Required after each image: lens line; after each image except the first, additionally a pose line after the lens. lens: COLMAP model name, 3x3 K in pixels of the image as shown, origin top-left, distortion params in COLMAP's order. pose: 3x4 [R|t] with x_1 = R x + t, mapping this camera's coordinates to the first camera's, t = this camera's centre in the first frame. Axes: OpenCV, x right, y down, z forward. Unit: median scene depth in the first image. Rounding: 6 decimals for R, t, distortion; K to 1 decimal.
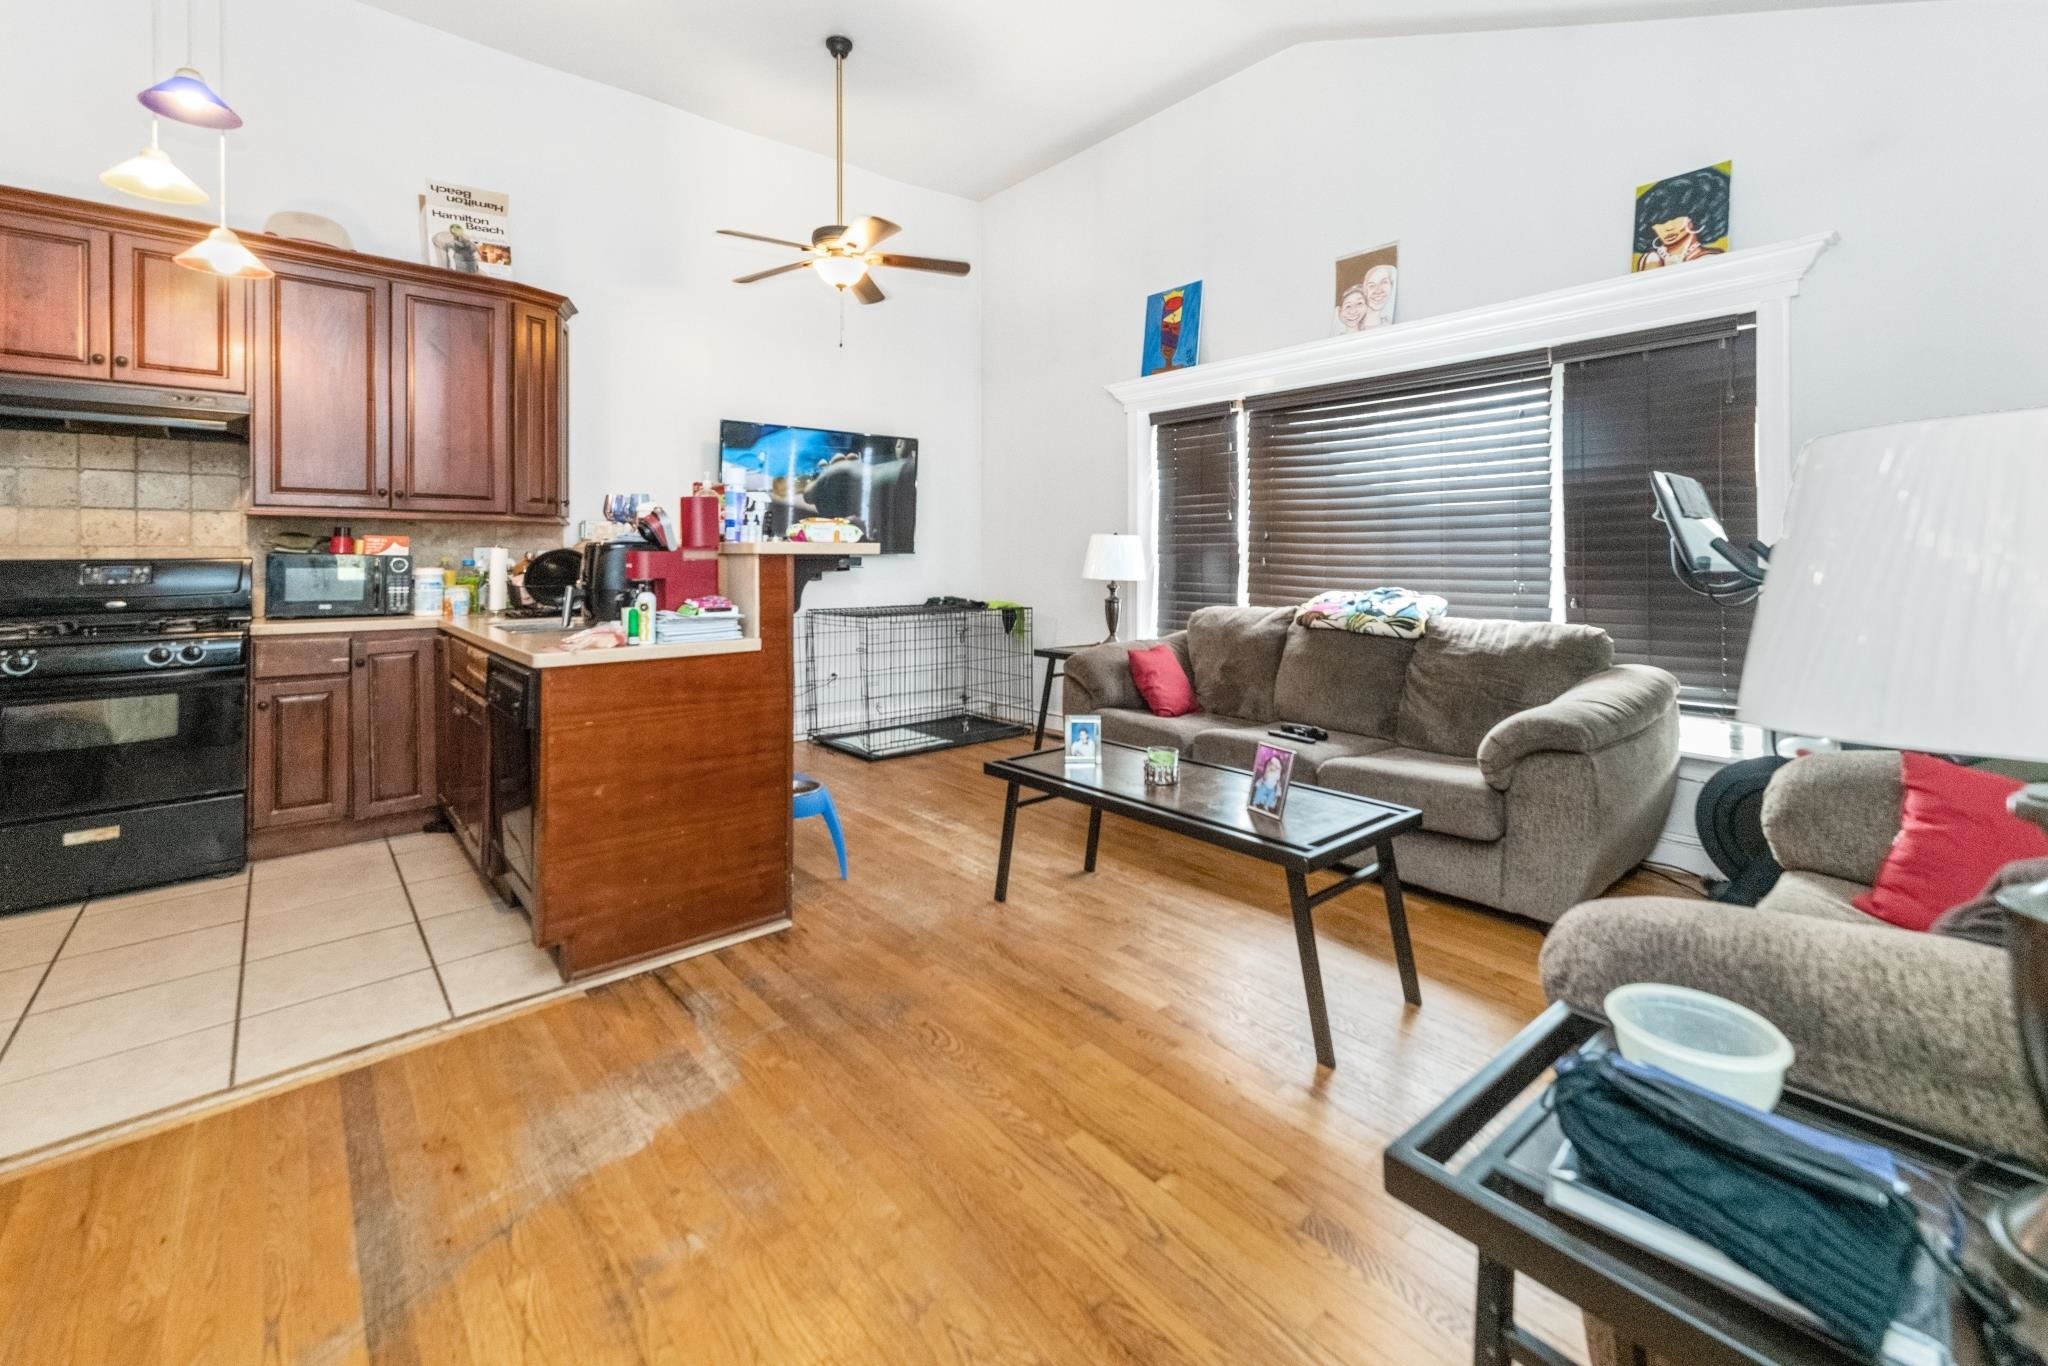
lens RADIAL K [[838.0, 0, 985.7], [0, 838.0, 546.4], [0, 0, 1]] dist [0.033883, -0.002851]
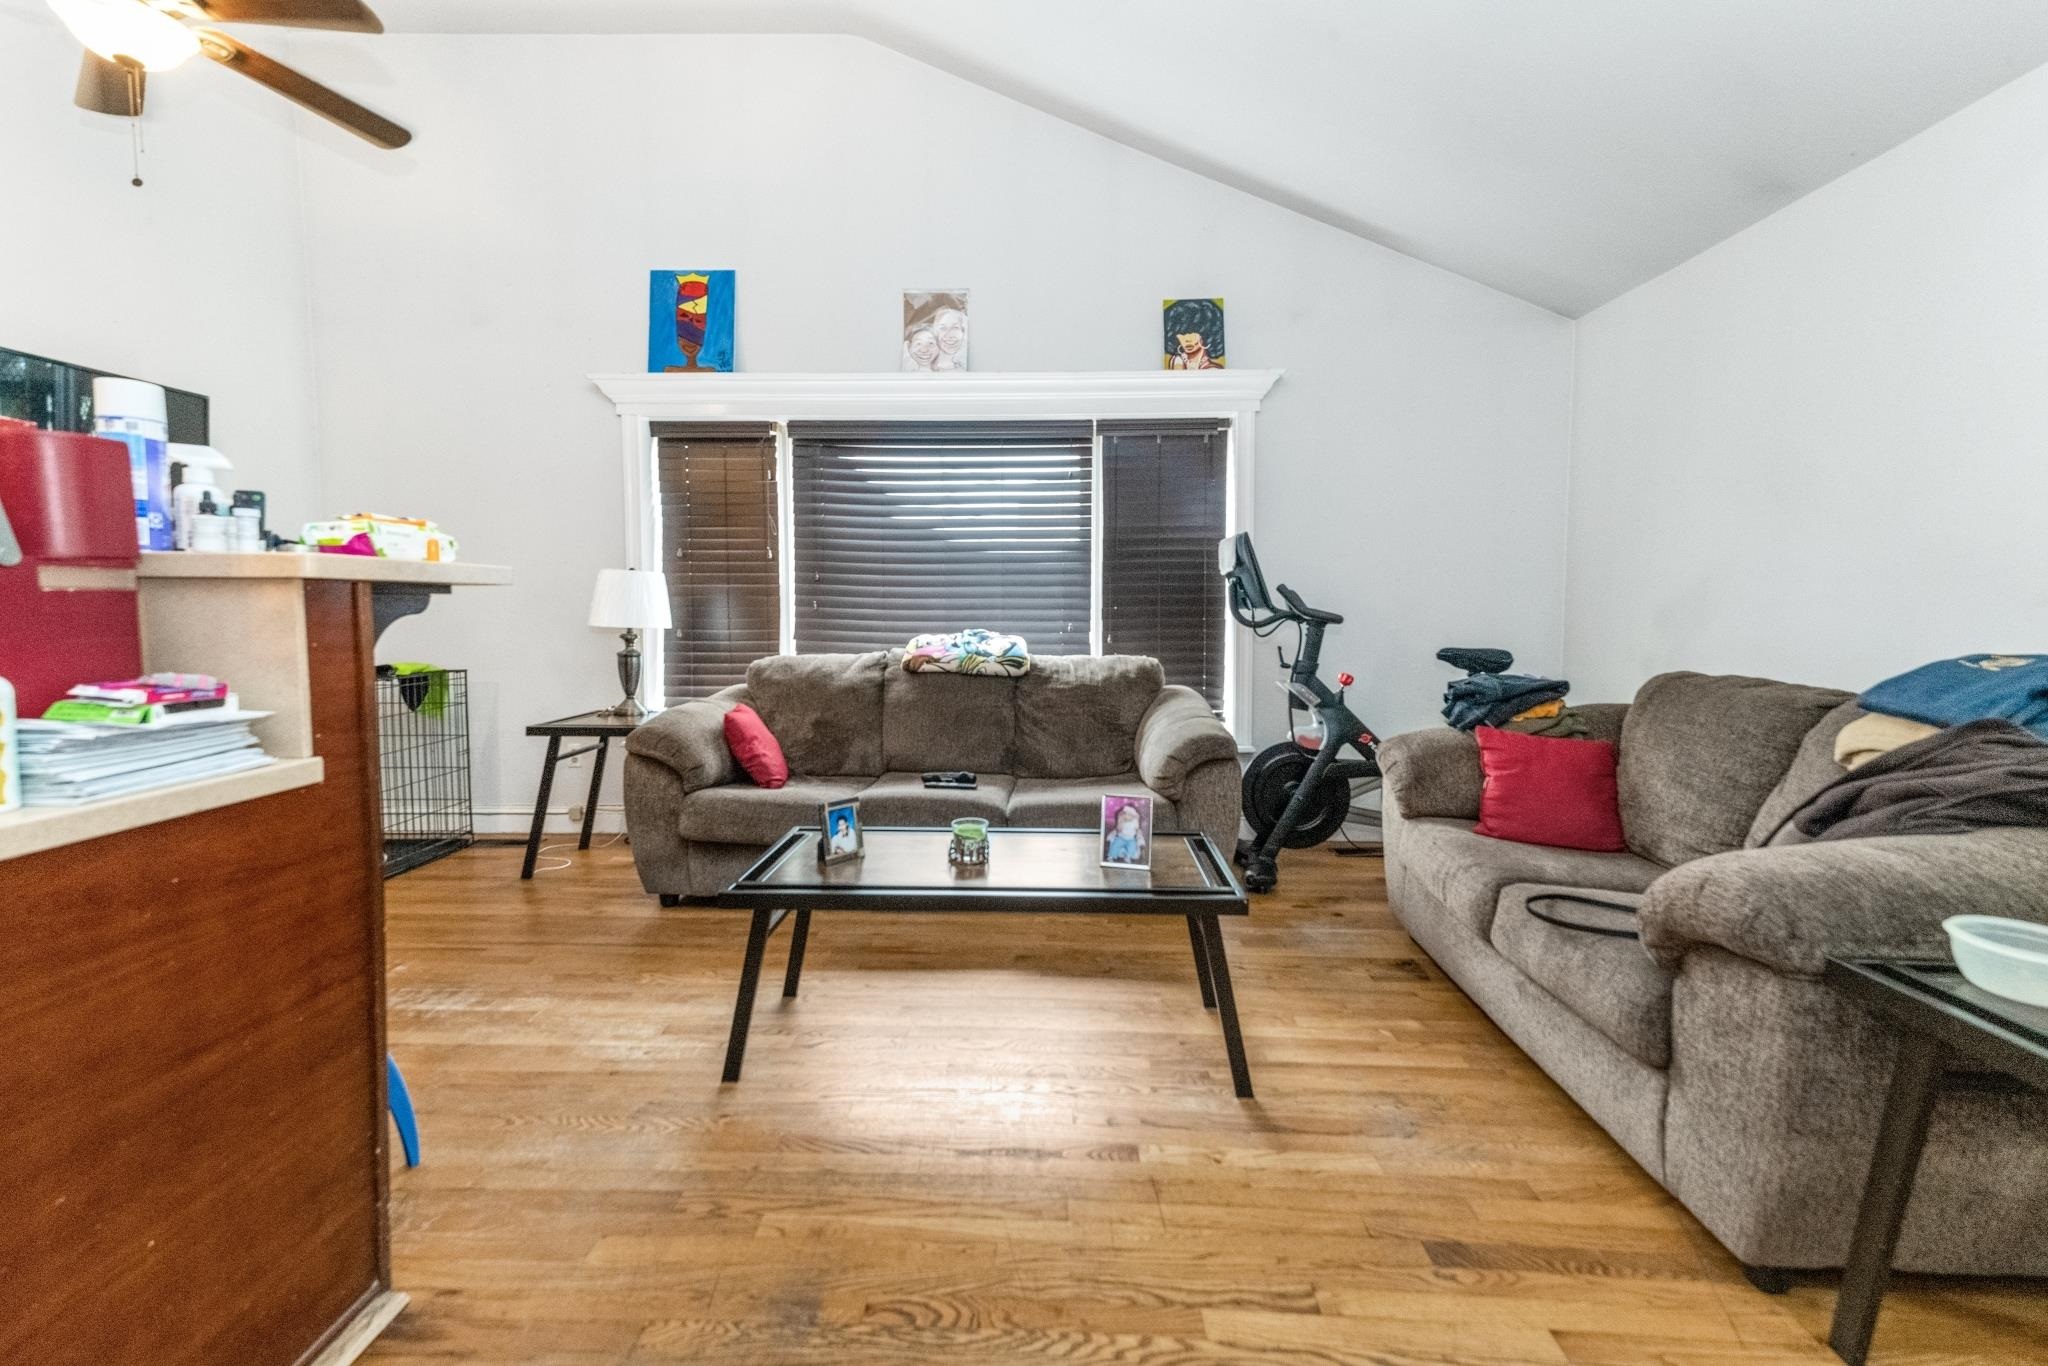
lens RADIAL K [[838.0, 0, 1003.6], [0, 838.0, 644.4], [0, 0, 1]] dist [0.033883, -0.002851]
pose [[0.671502, -0.032836, 0.740275, -0.288661], [-0.011337, 0.998446, 0.054571, 0.011839], [-0.740916, -0.045037, 0.670086, 0.311565]]
